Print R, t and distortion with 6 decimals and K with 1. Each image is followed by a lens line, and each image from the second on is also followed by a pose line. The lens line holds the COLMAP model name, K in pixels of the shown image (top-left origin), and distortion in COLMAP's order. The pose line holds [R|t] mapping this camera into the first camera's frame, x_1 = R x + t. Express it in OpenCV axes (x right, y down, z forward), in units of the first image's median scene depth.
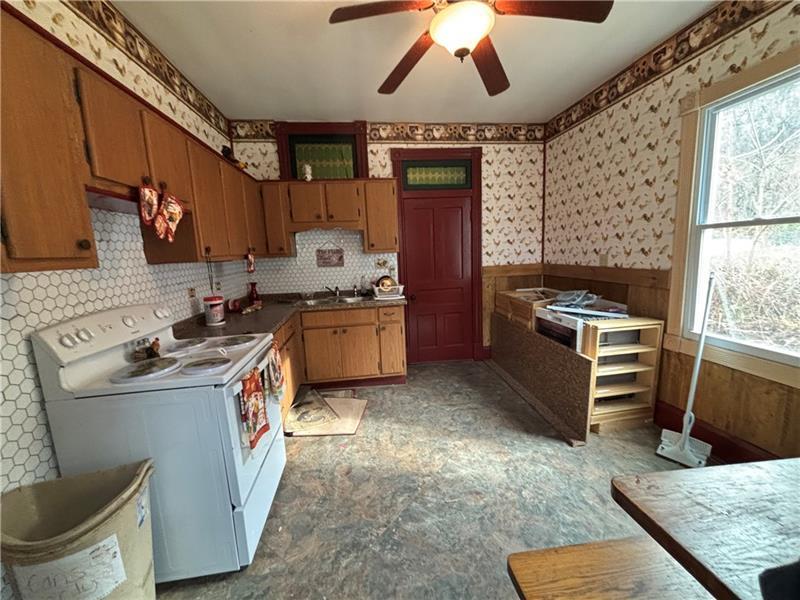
lens RADIAL K [[323.0, 0, 400.0], [0, 323.0, 300.0], [0, 0, 1]] dist [-0.001850, -0.000127]
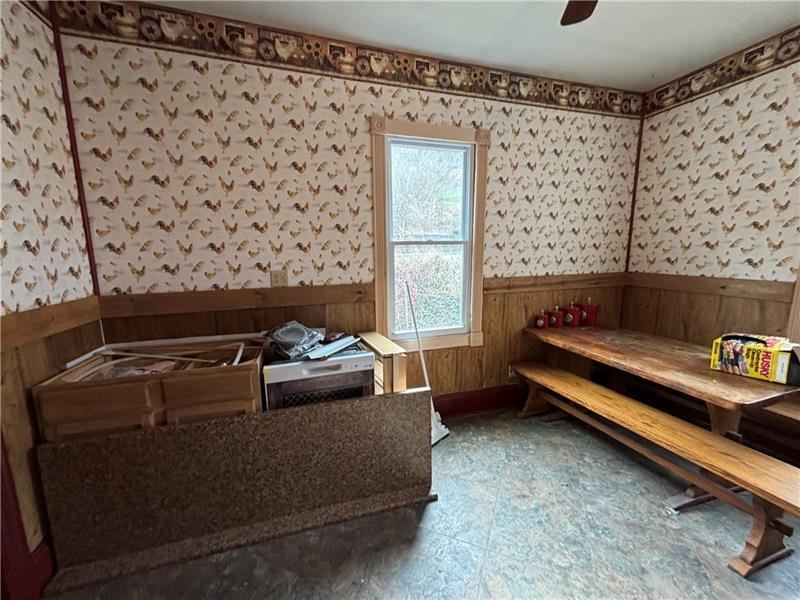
lens RADIAL K [[323.0, 0, 400.0], [0, 323.0, 300.0], [0, 0, 1]] dist [-0.001850, -0.000127]
pose [[-0.191765, -0.105519, 0.975752, -0.184159], [0.168355, 0.975930, 0.138625, -0.160166], [-0.966893, 0.190856, -0.169384, 1.059775]]
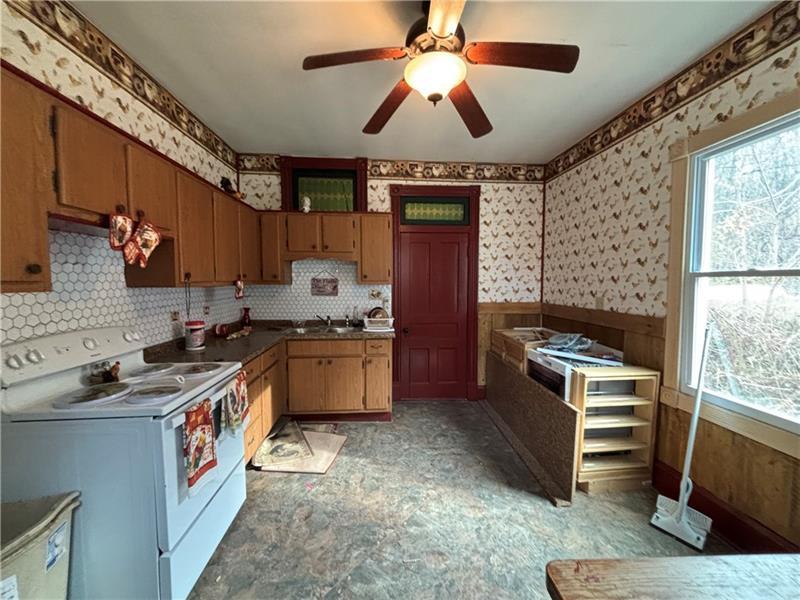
lens RADIAL K [[323.2, 0, 400.0], [0, 323.2, 300.0], [0, 0, 1]] dist [0.000078, -0.000072]
pose [[0.997582, 0.048146, -0.050111, 0.105358], [-0.052479, 0.994642, -0.089066, -0.019407], [0.045554, 0.091481, 0.994764, 0.019050]]
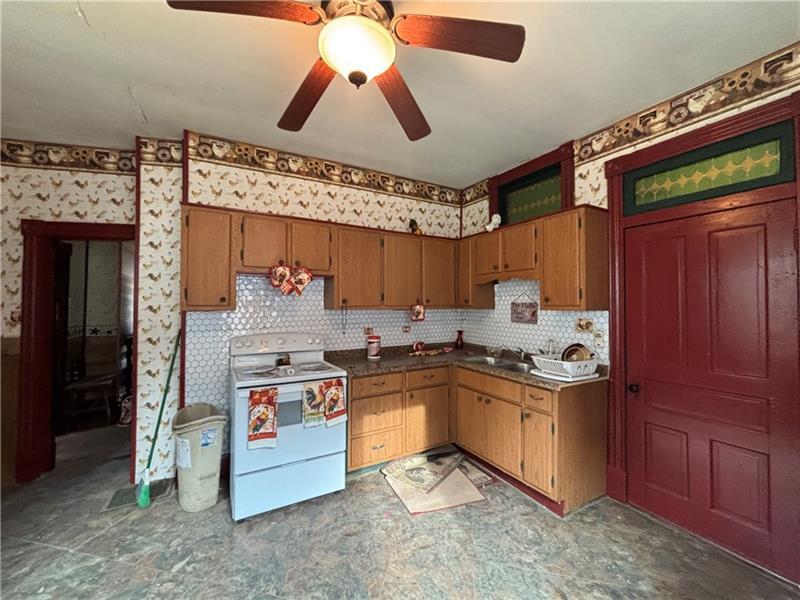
lens RADIAL K [[323.0, 0, 400.0], [0, 323.0, 300.0], [0, 0, 1]] dist [-0.001850, -0.000127]
pose [[0.392088, 0.031276, -0.919396, 0.646186], [-0.157250, 0.986991, -0.033485, -0.126118], [0.906388, 0.157705, 0.391905, 0.552802]]
